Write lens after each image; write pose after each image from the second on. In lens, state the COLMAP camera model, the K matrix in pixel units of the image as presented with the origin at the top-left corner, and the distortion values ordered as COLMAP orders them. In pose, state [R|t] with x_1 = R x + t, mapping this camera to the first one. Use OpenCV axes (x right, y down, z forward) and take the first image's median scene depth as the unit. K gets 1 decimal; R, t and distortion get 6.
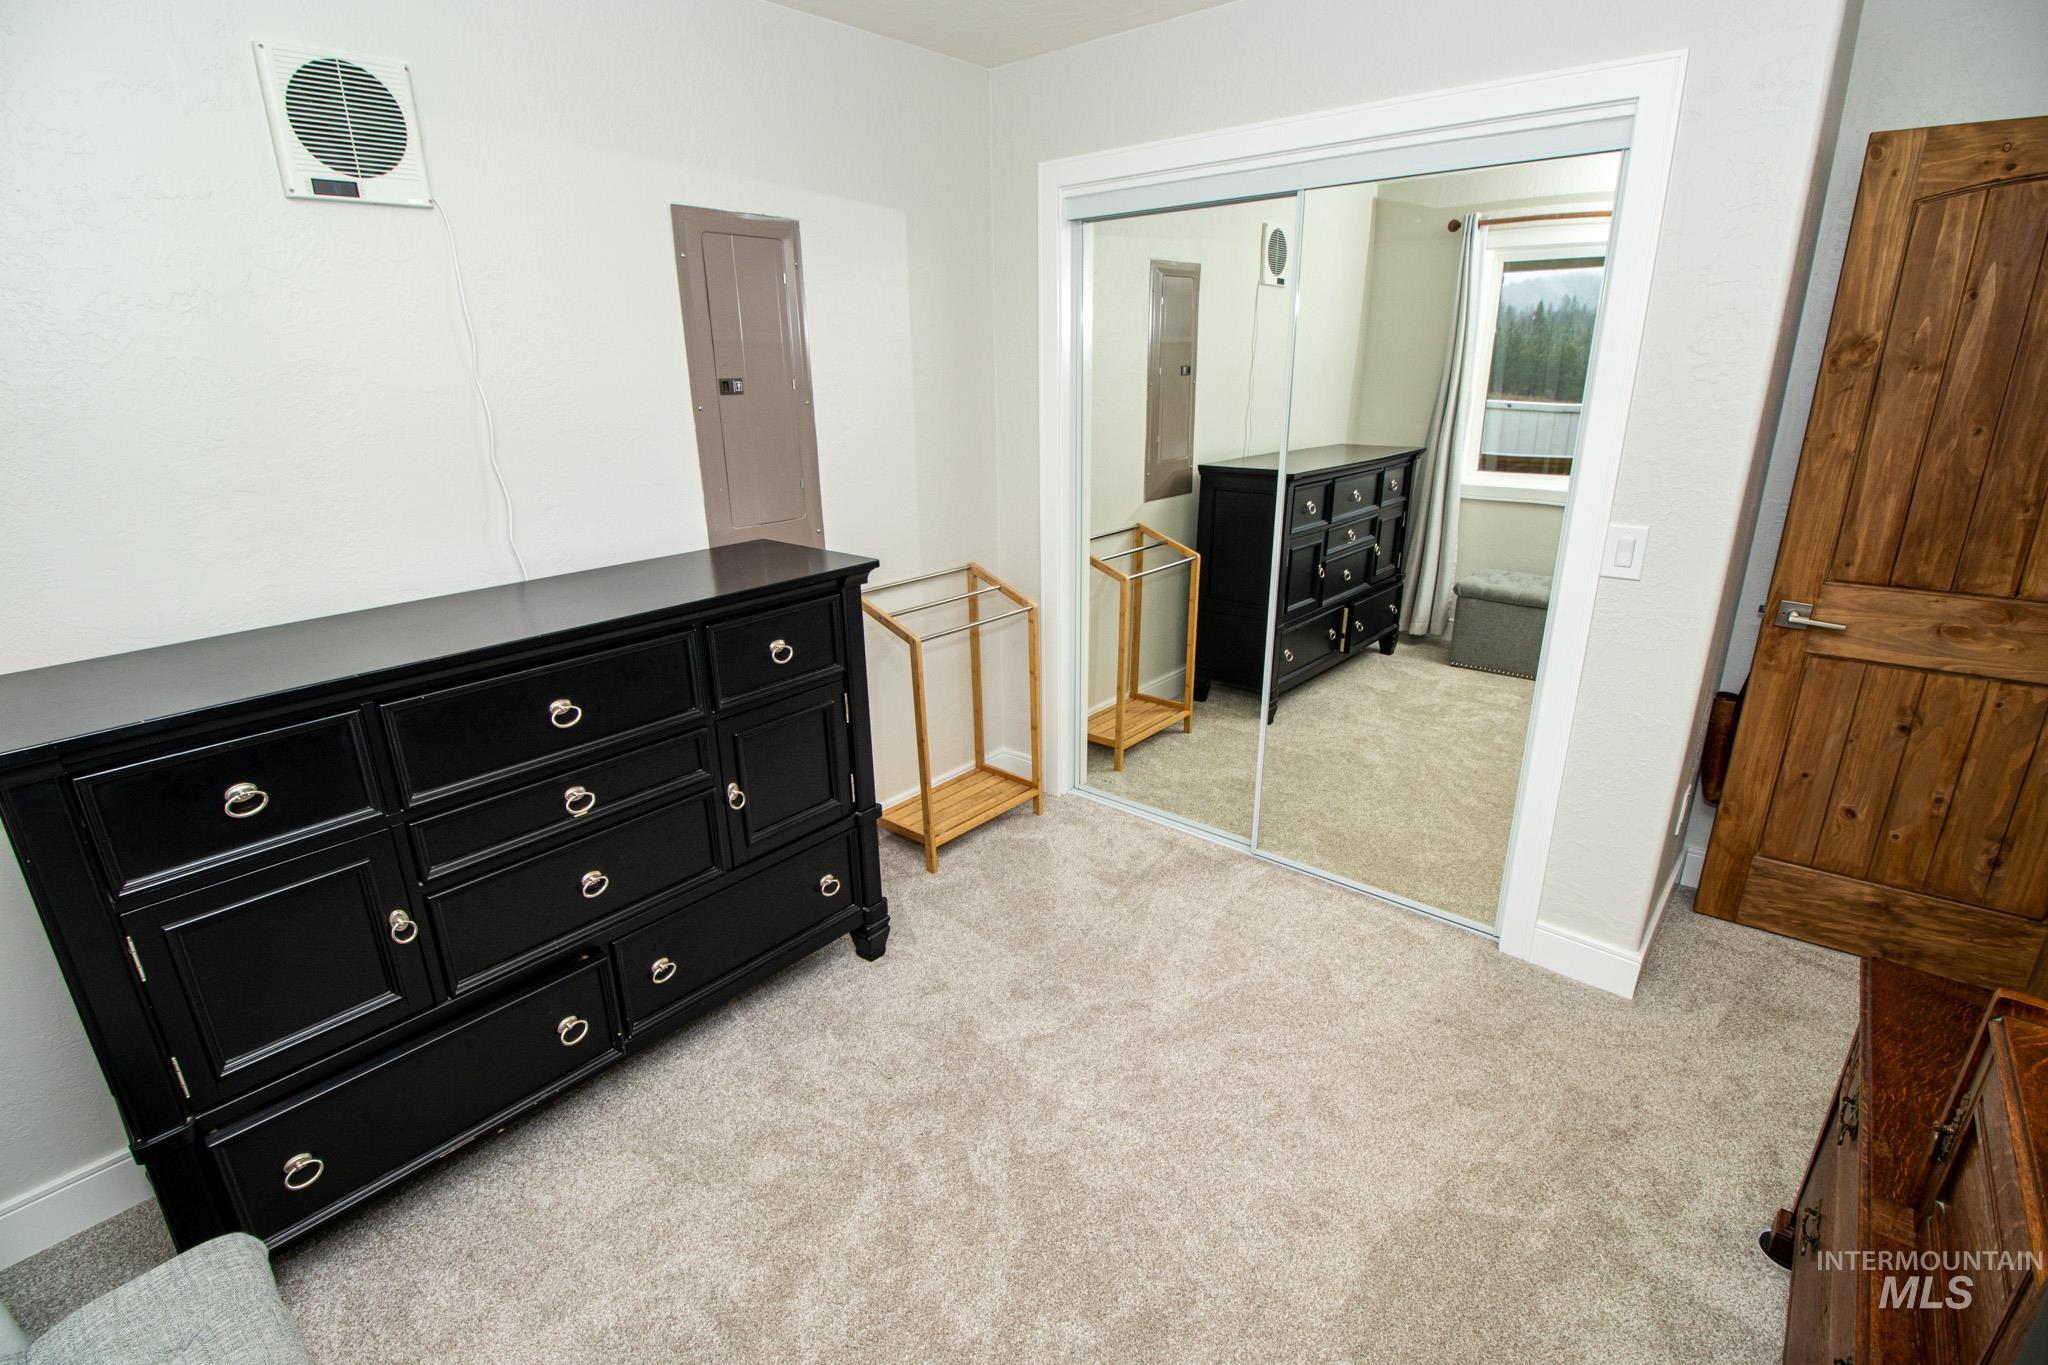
lens RADIAL K [[949.4, 0, 1018.2], [0, 949.4, 677.3], [0, 0, 1]] dist [0.000816, -0.013317]
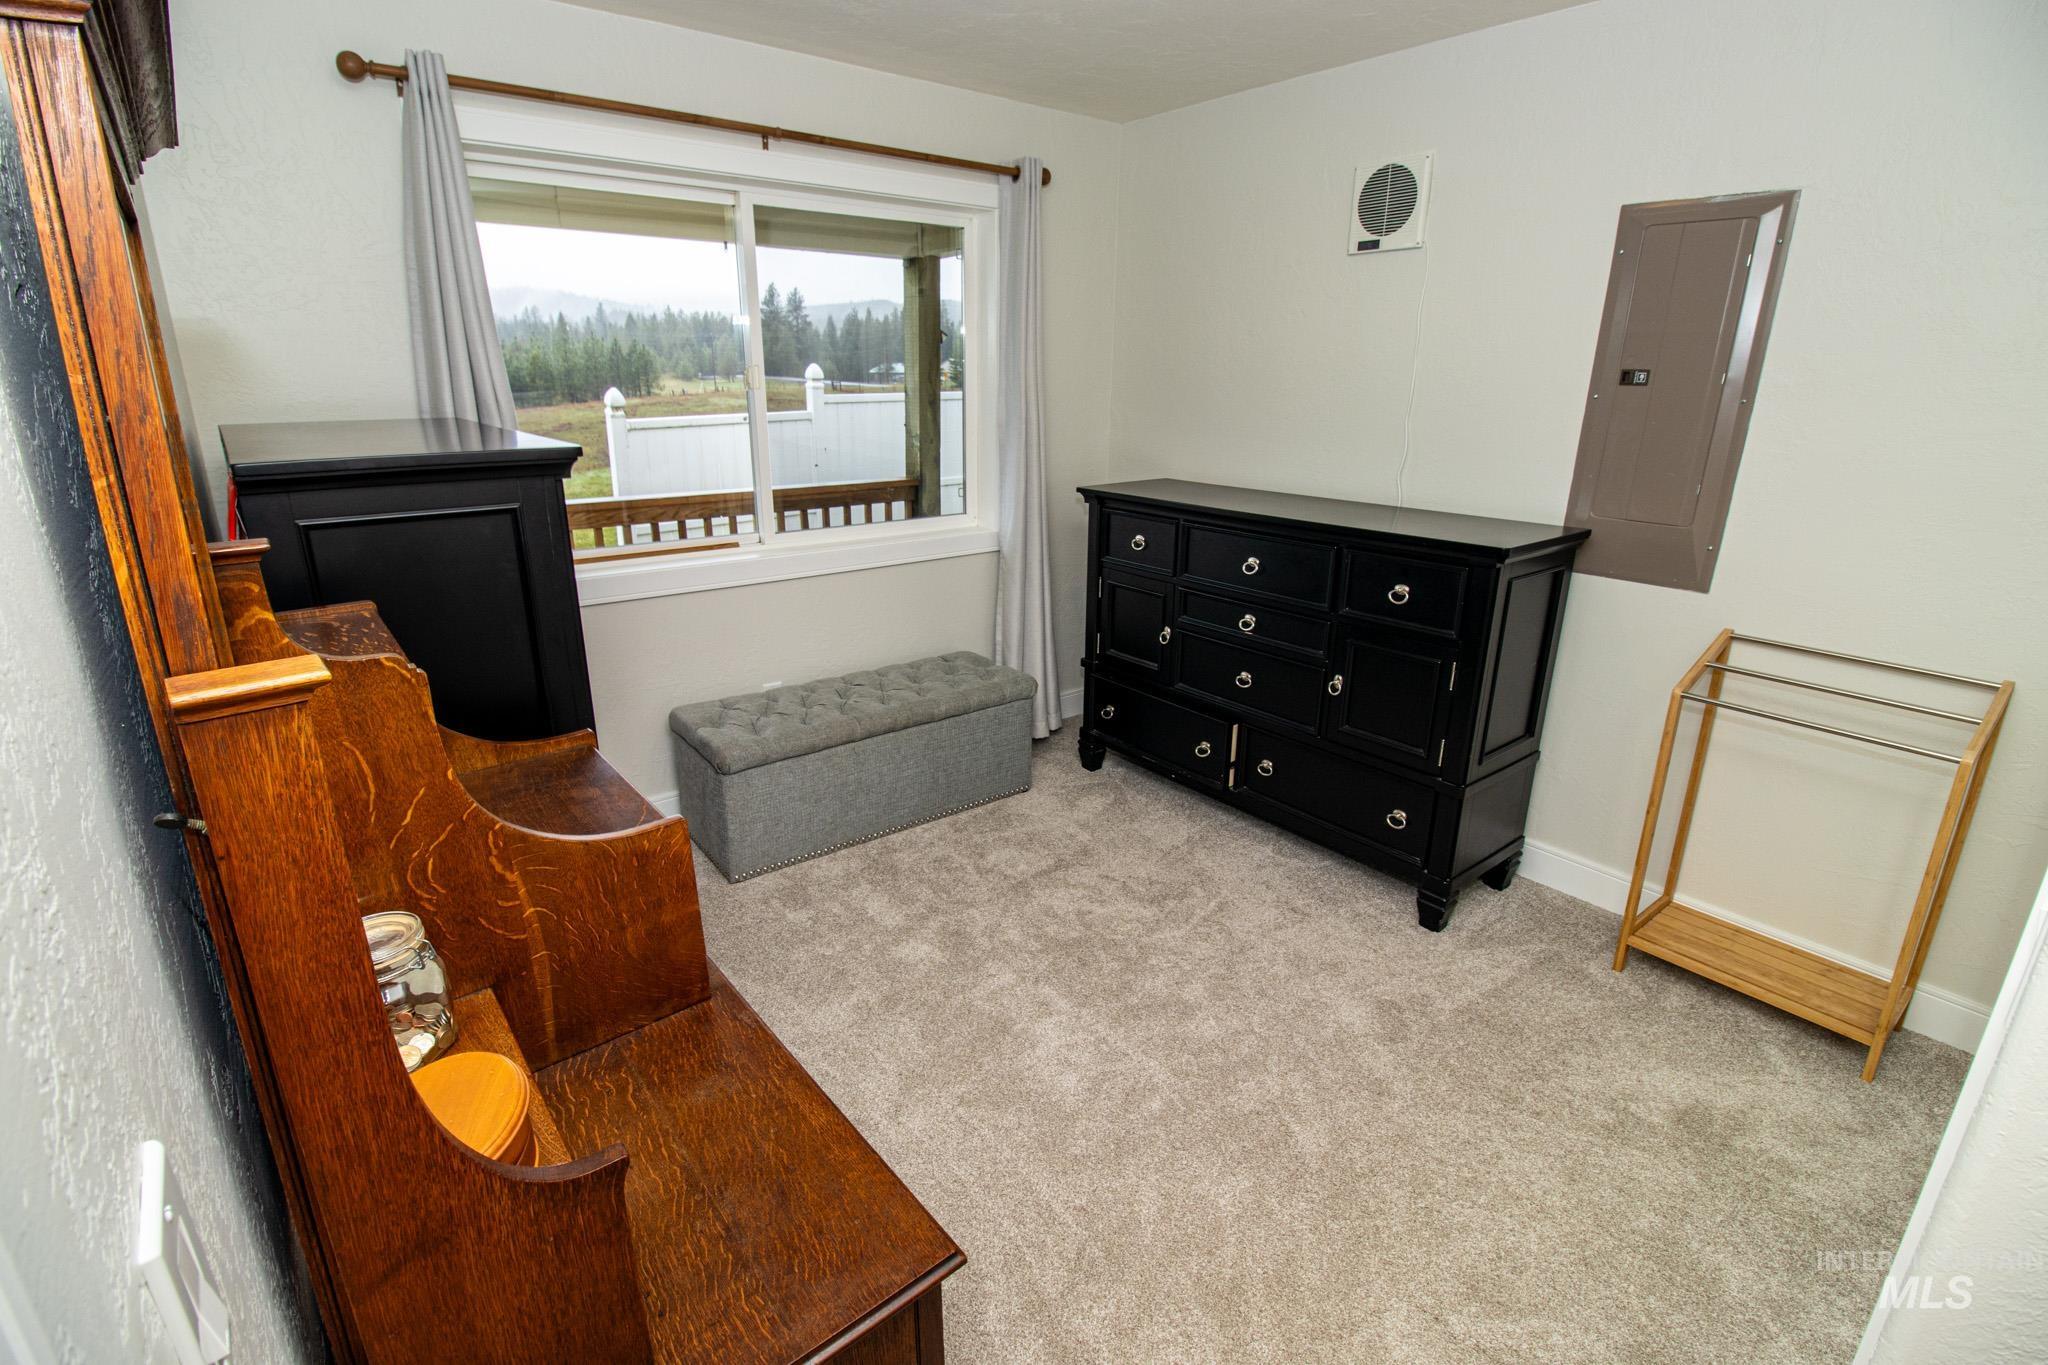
lens RADIAL K [[949.4, 0, 1018.2], [0, 949.4, 677.3], [0, 0, 1]] dist [0.000816, -0.013317]
pose [[-0.185553, 0.316773, -0.930175, 0.971180], [-0.314216, 0.877784, 0.361612, -0.213212], [0.931041, 0.359374, -0.063340, 0.657726]]
